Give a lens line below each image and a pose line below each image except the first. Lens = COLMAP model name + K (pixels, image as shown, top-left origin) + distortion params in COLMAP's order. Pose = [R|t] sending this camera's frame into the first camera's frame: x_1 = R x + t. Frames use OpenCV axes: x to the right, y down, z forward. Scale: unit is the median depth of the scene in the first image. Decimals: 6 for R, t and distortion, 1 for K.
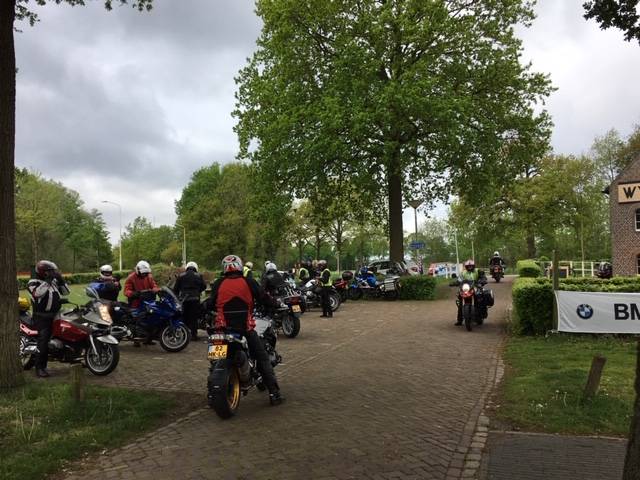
lens RADIAL K [[616.1, 0, 320.7], [0, 616.1, 243.5], [0, 0, 1]] dist [0.049553, 0.000000]
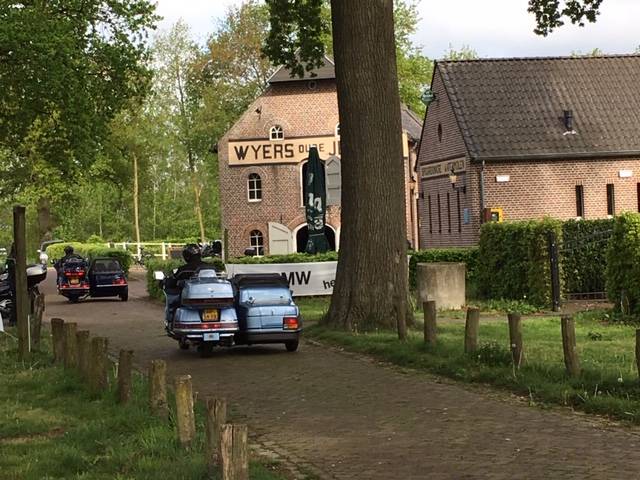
lens RADIAL K [[1505.6, 0, 317.7], [0, 1505.6, 243.9], [0, 0, 1]] dist [0.106407, 0.000000]
pose [[0.845633, -0.015183, 0.533548, -0.461006], [0.001953, 0.999677, 0.025352, -0.015384], [-0.533760, -0.020396, 0.845390, -0.693020]]
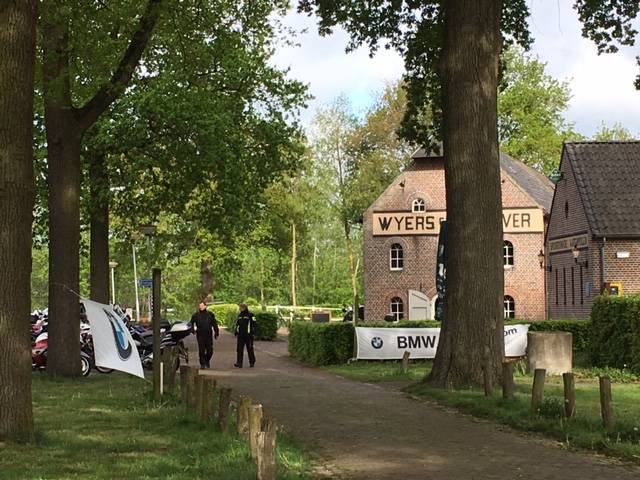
lens RADIAL K [[1505.6, 0, 322.3], [0, 1505.6, 237.0], [0, 0, 1]] dist [0.106407, 0.000000]
pose [[0.898159, 0.032817, 0.438444, -0.484567], [-0.025323, 0.999416, -0.022930, -0.016267], [-0.438941, 0.009493, 0.898466, -0.808511]]
